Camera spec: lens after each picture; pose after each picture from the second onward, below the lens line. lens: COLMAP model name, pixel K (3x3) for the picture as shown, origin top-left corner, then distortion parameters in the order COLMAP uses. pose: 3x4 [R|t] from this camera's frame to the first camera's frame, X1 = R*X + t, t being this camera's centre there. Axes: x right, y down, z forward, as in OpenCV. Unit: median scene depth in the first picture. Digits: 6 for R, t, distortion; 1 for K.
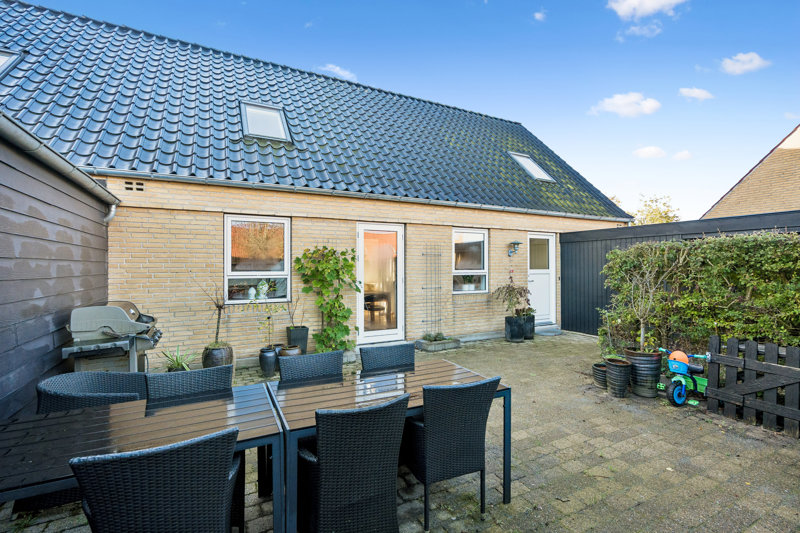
lens RADIAL K [[366.4, 0, 399.2], [0, 366.4, 270.0], [0, 0, 1]] dist [0.014023, 0.000195]
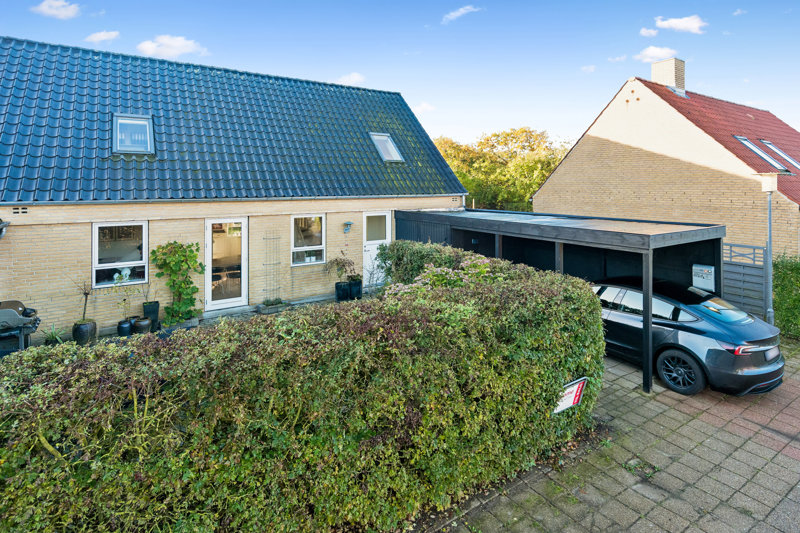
lens RADIAL K [[425.0, 0, 400.6], [0, 425.0, 194.4], [0, 0, 1]] dist [0.016713, 0.000623]
pose [[0.993437, 0.003679, 0.114325, 0.427723], [-0.005013, 0.999923, 0.011387, -0.250925], [-0.114274, -0.011886, 0.993378, -0.635158]]
